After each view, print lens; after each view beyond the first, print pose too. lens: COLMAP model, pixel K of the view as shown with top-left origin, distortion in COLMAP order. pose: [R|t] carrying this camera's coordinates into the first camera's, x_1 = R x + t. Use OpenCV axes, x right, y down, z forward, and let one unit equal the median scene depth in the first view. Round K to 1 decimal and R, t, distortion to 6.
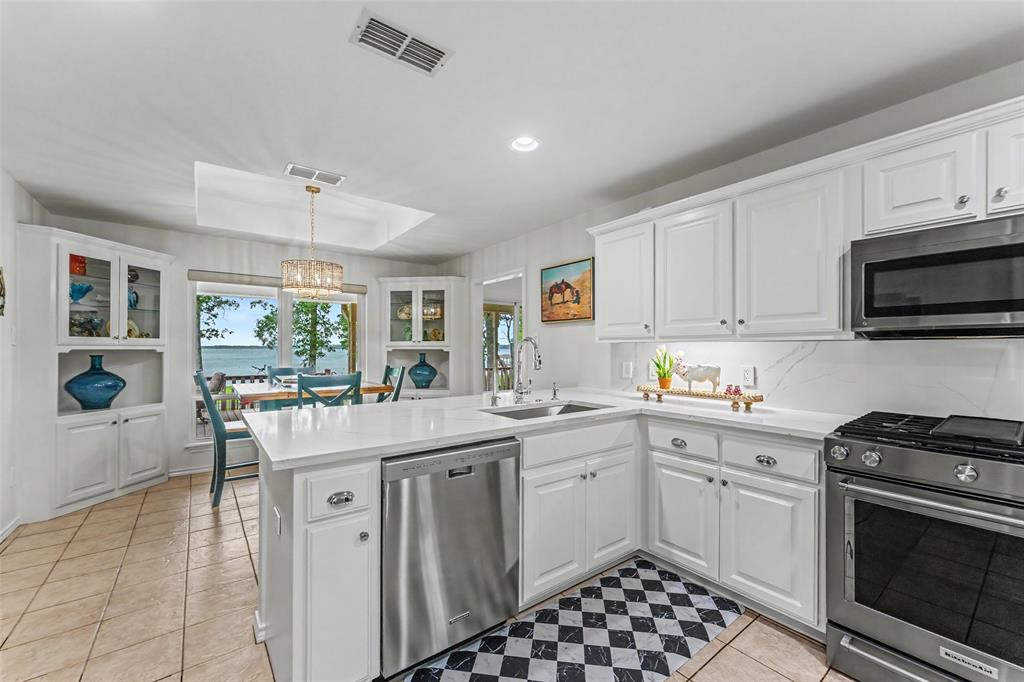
lens RADIAL K [[414.0, 0, 513.1], [0, 414.0, 344.1], [0, 0, 1]] dist [-0.009294, 0.000026]
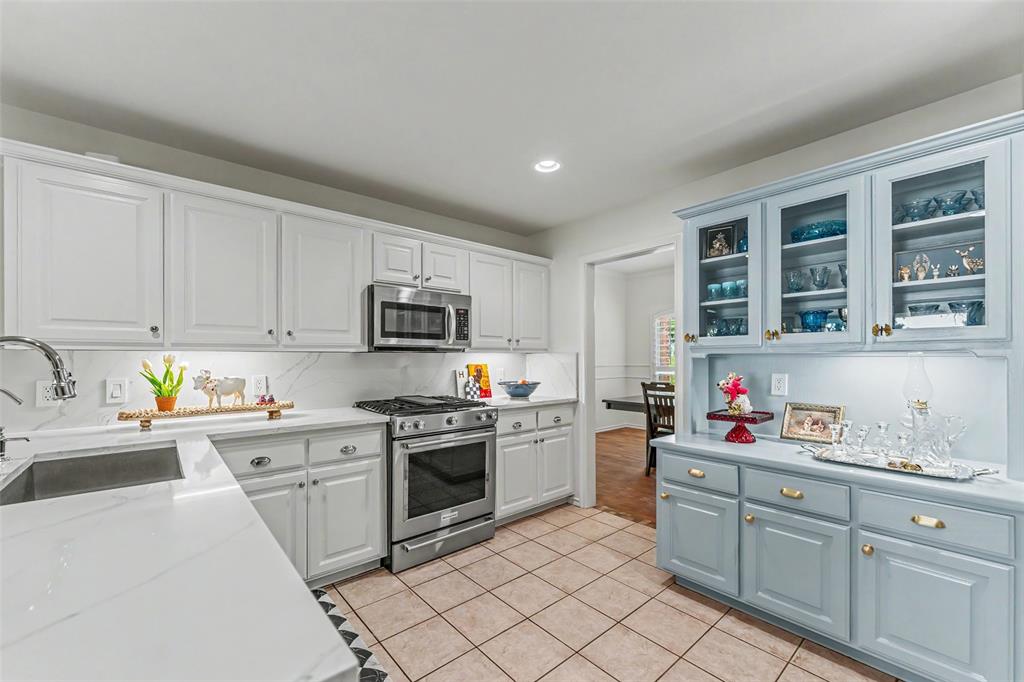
lens RADIAL K [[414.0, 0, 504.8], [0, 414.0, 359.3], [0, 0, 1]] dist [-0.009294, 0.000026]
pose [[-0.058062, -0.000073, 0.998313, -0.516203], [-0.005520, 0.999985, -0.000248, 0.009572], [-0.998298, -0.005525, -0.058062, 0.490241]]
